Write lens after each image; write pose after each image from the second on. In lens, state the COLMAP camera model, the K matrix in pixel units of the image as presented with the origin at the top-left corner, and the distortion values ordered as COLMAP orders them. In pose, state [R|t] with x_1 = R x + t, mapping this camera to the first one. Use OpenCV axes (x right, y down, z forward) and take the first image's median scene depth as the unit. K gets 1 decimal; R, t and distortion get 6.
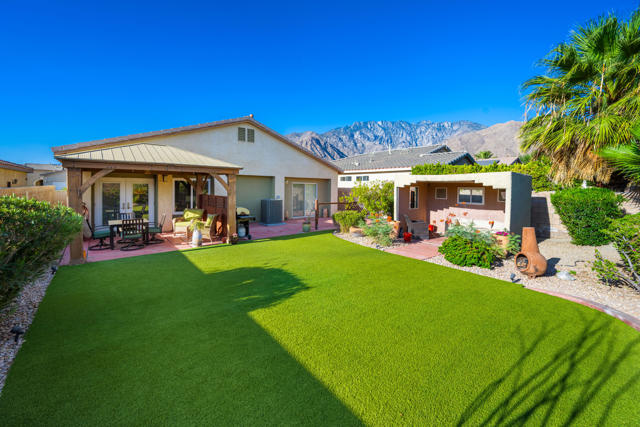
lens RADIAL K [[254.1, 0, 318.9], [0, 254.1, 191.3], [0, 0, 1]] dist [-0.001539, 0.000194]
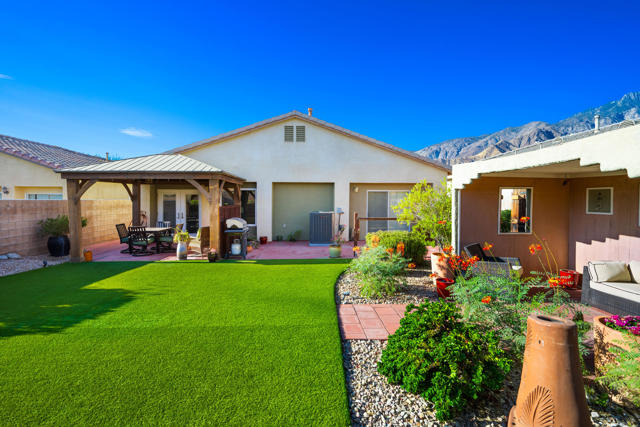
lens RADIAL K [[296.4, 0, 318.9], [0, 296.4, 204.9], [0, 0, 1]] dist [0.000692, 0.000663]
pose [[0.794179, -0.002677, -0.607678, 0.461652], [-0.001132, 0.999982, -0.005883, 0.019491], [0.607683, 0.005360, 0.794162, 0.360761]]
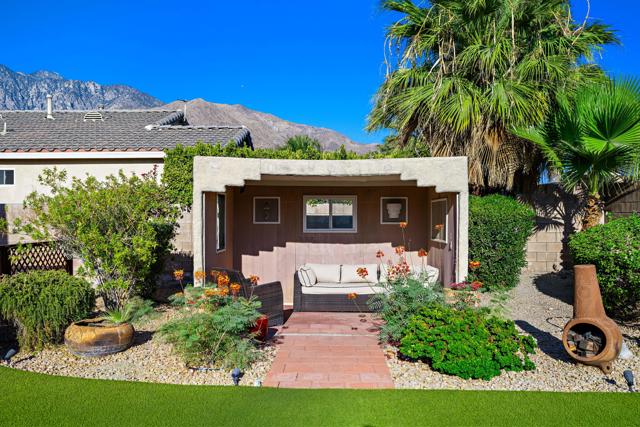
lens RADIAL K [[537.8, 0, 313.1], [0, 537.8, 214.0], [0, 0, 1]] dist [-0.012186, -0.008767]
pose [[0.662602, -0.011624, 0.748881, -0.153709], [0.022878, 0.999727, -0.004724, 0.021713], [-0.748622, 0.020263, 0.662687, 0.395474]]
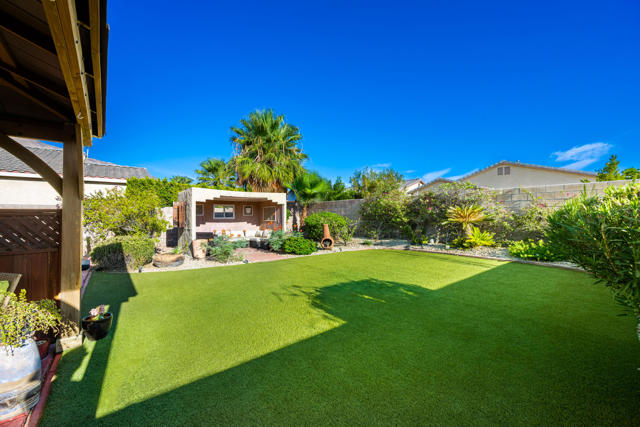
lens RADIAL K [[254.1, 0, 315.4], [0, 254.1, 218.2], [0, 0, 1]] dist [-0.001539, 0.000194]
pose [[0.027849, -0.028417, 0.999208, -0.582087], [0.020228, 0.999407, 0.027859, 0.025055], [-0.999407, 0.019436, 0.028407, 0.567389]]
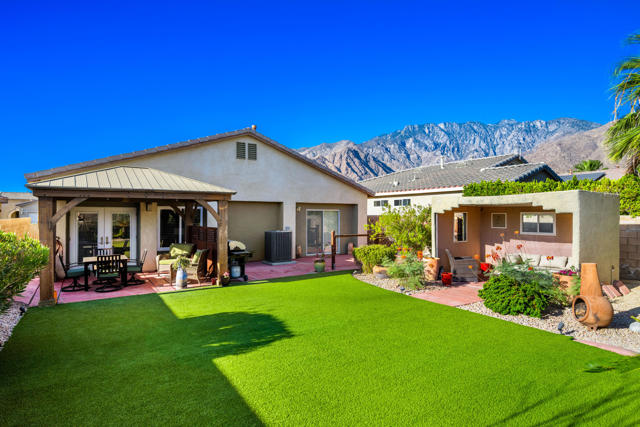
lens RADIAL K [[342.8, 0, 323.3], [0, 342.8, 209.8], [0, 0, 1]] dist [-0.005441, 0.001735]
pose [[0.994751, -0.016112, -0.101050, 0.079445], [0.012772, 0.999353, -0.033614, 0.003603], [0.101526, 0.032147, 0.994313, -0.059378]]
